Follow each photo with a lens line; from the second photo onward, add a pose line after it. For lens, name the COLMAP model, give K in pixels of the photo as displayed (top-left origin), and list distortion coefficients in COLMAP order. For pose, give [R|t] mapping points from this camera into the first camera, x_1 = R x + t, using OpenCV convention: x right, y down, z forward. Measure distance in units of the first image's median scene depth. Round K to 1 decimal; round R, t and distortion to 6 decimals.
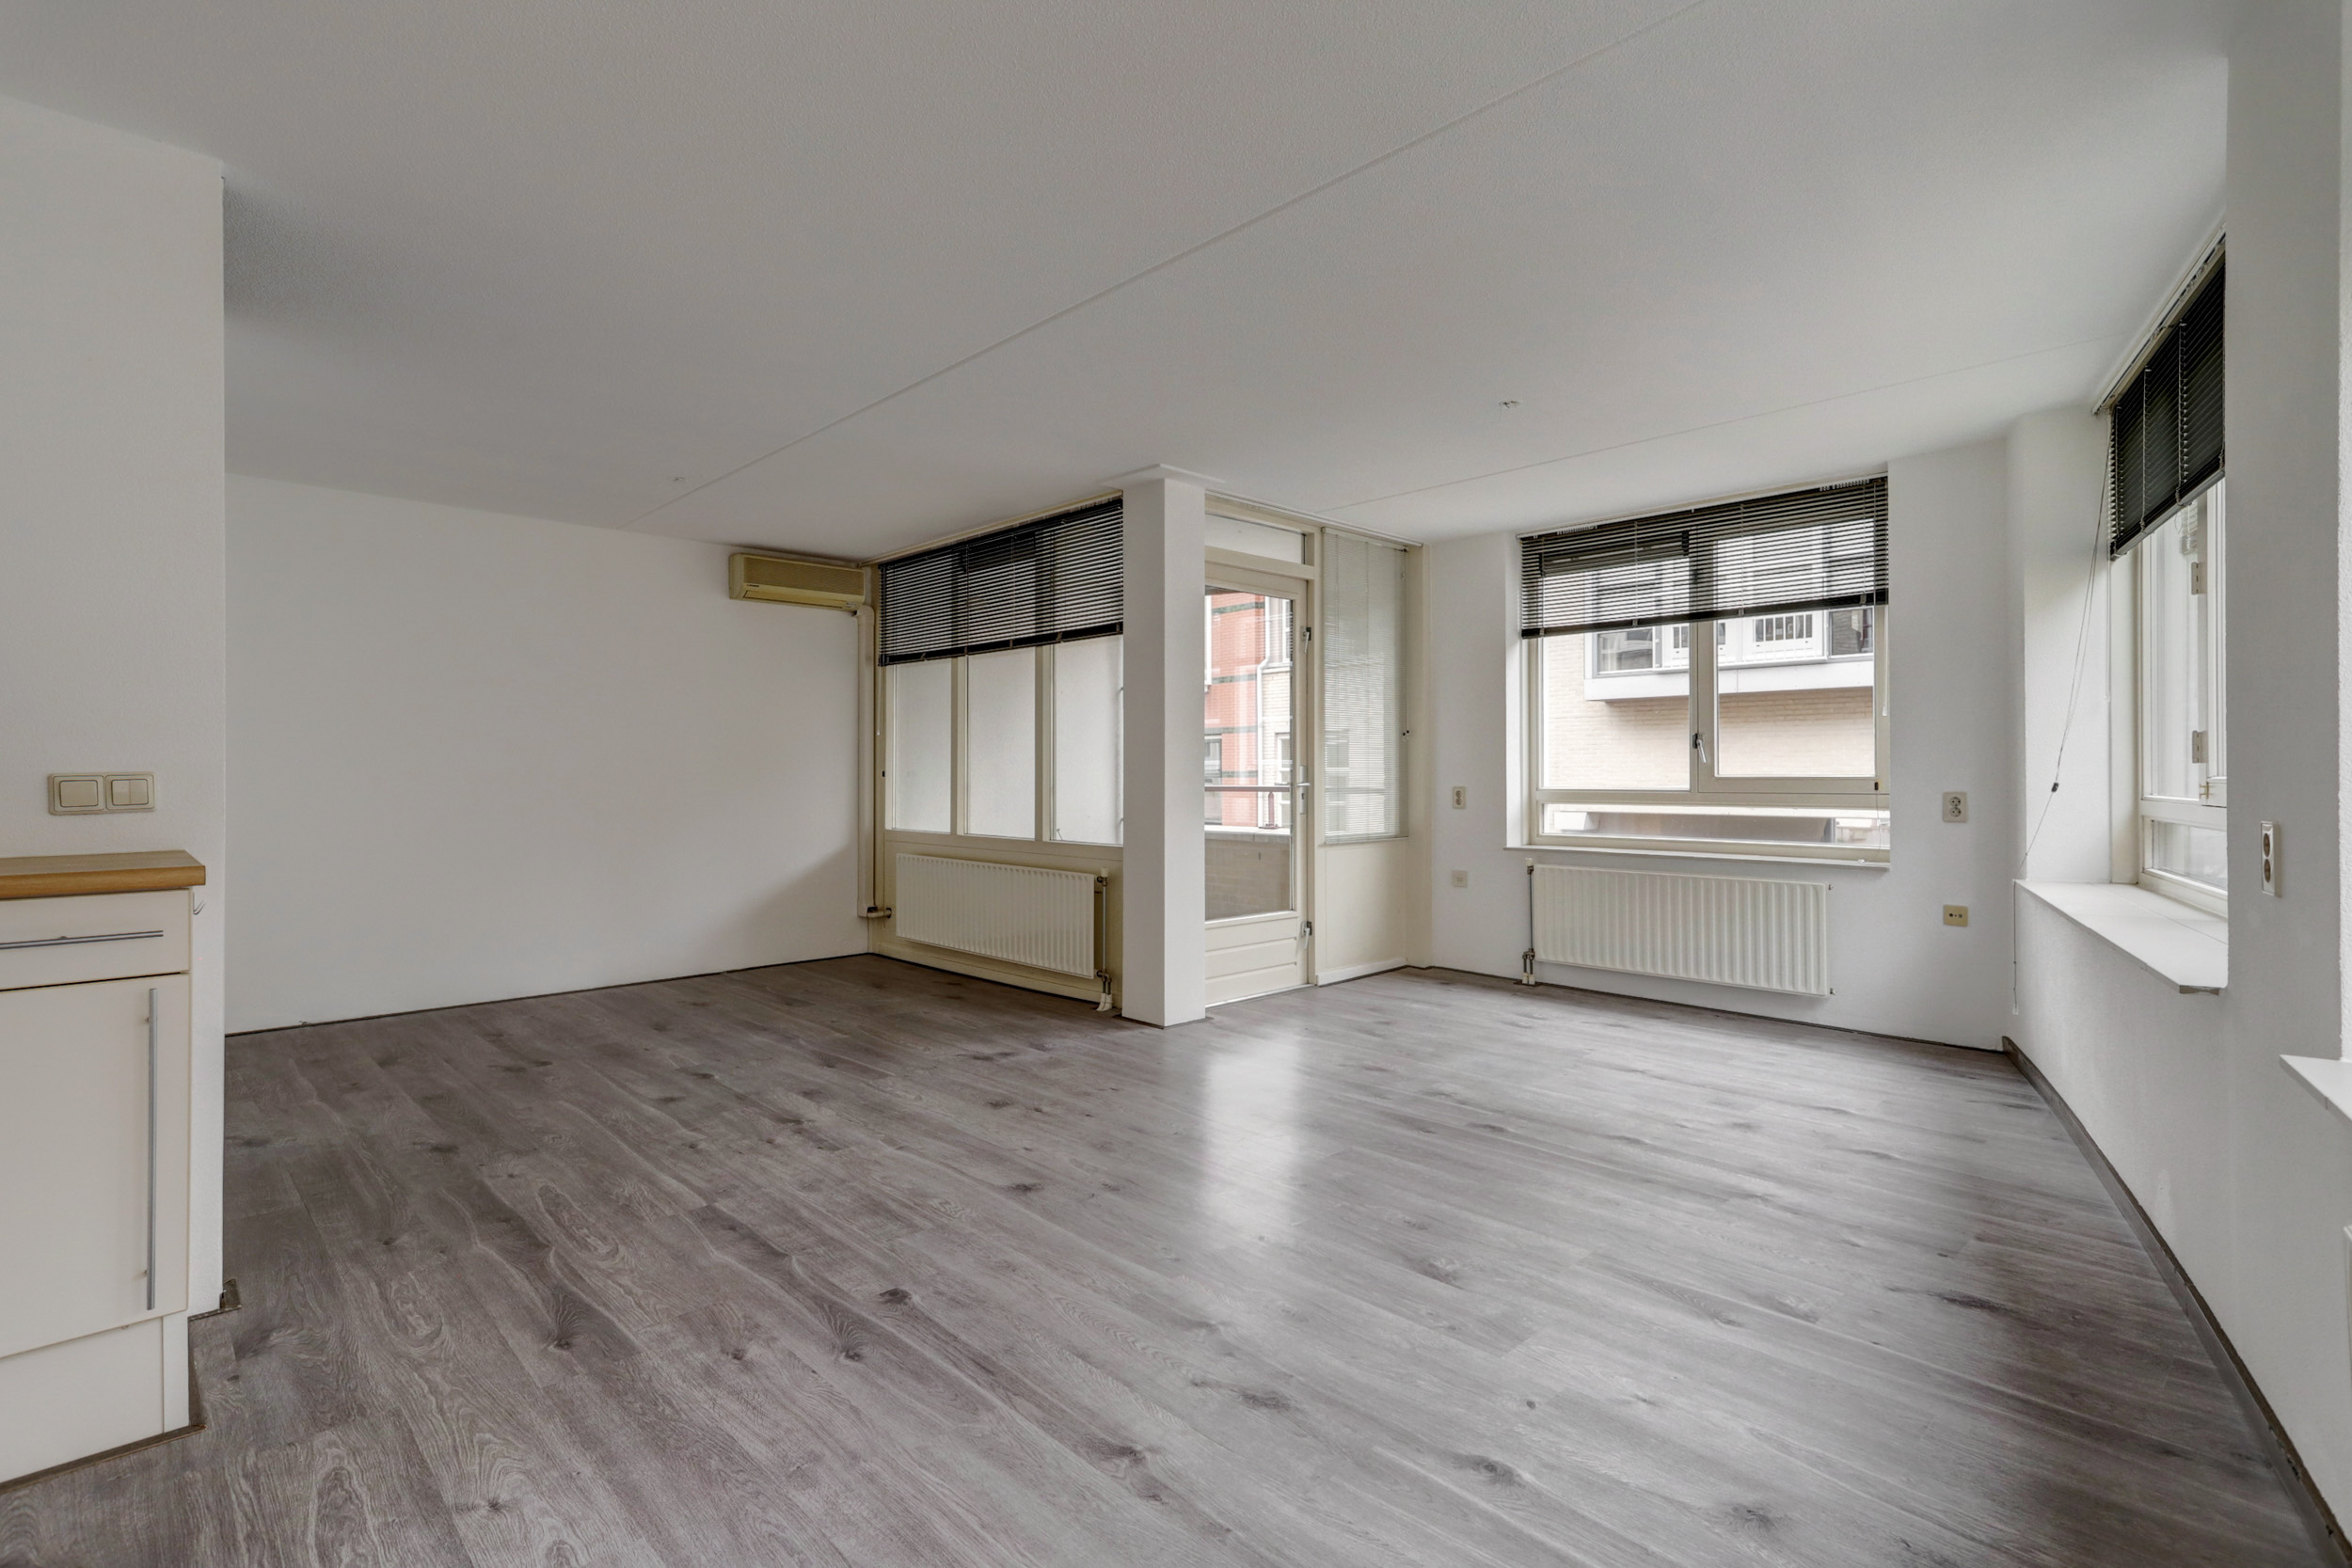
lens RADIAL K [[1113.0, 0, 1171.2], [0, 1113.0, 771.3], [0, 0, 1]] dist [0.014786, 0.001366]
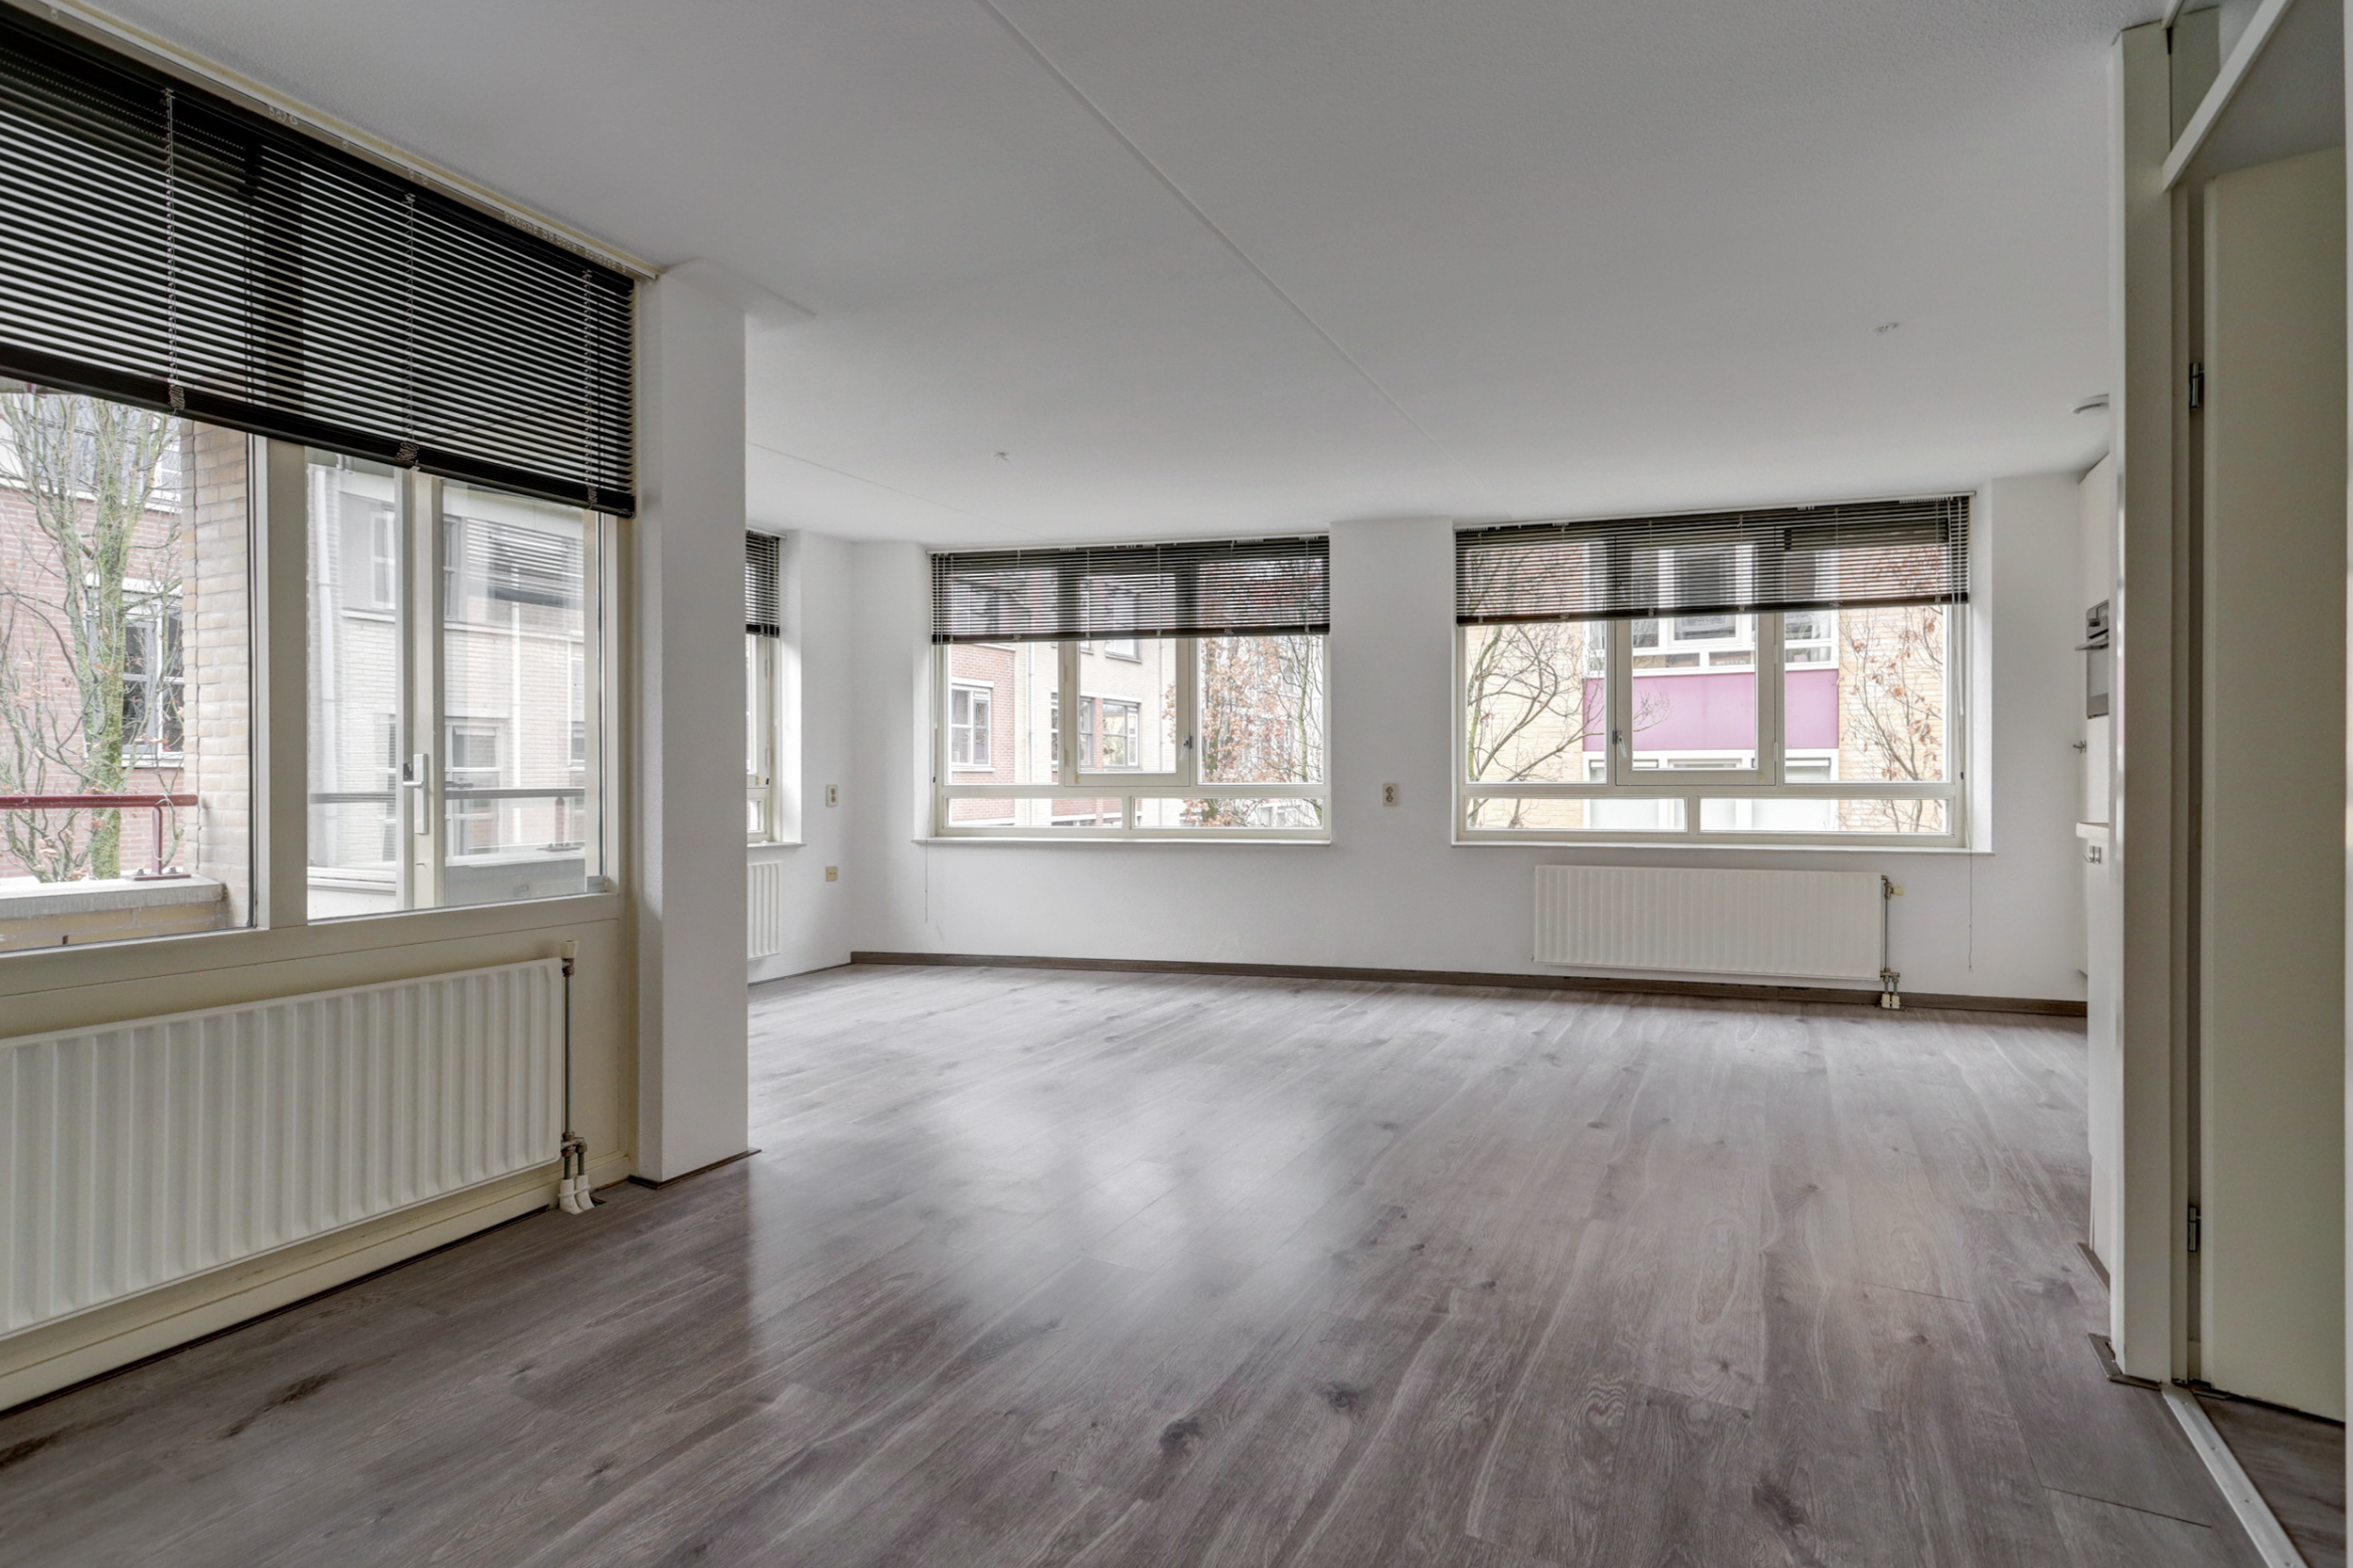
lens RADIAL K [[1130.5, 0, 1176.5], [0, 1130.5, 784.0], [0, 0, 1]] dist [0.011592, 0.001322]
pose [[-0.317229, -0.003149, 0.948344, -1.155527], [0.002987, 0.999986, 0.004320, 0.018978], [-0.948344, 0.004203, -0.317215, 1.567461]]
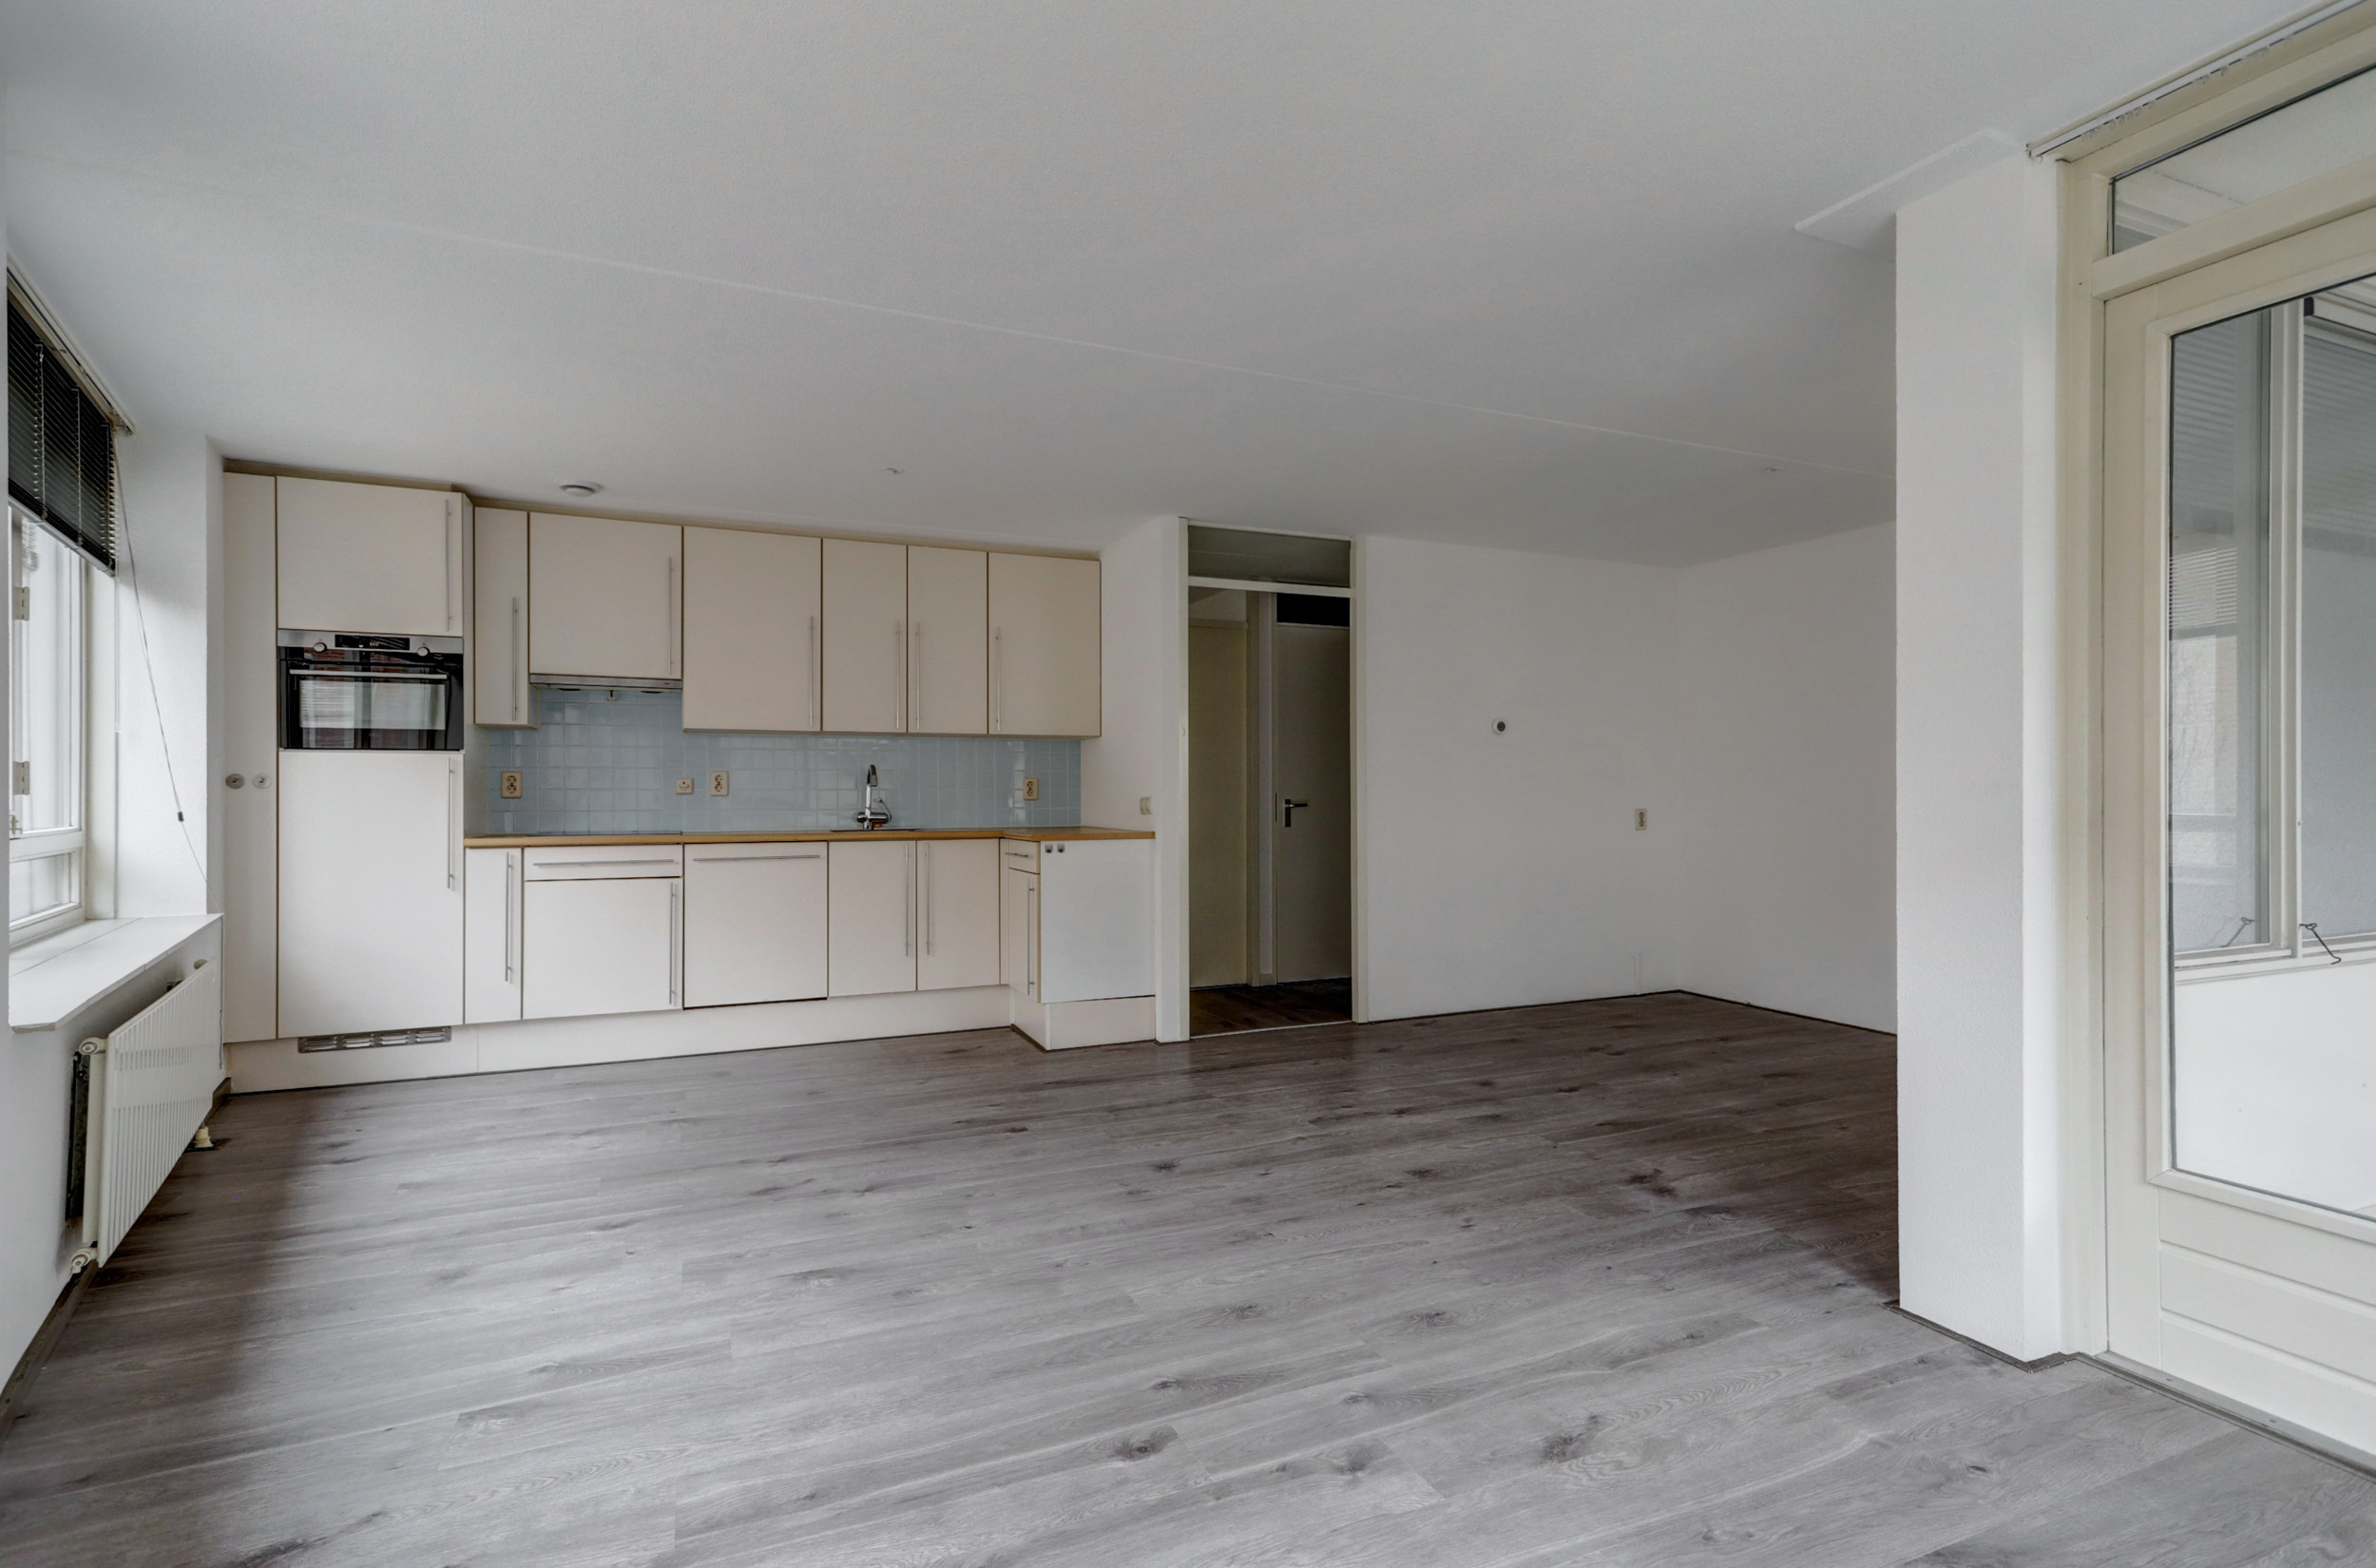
lens RADIAL K [[1134.0, 0, 1191.0], [0, 1134.0, 788.8], [0, 0, 1]] dist [0.014542, 0.000966]
pose [[-0.338139, -0.000828, -0.941096, 0.938927], [0.005282, 0.999982, -0.002778, -0.005230], [0.941081, -0.005910, -0.338129, 1.411541]]
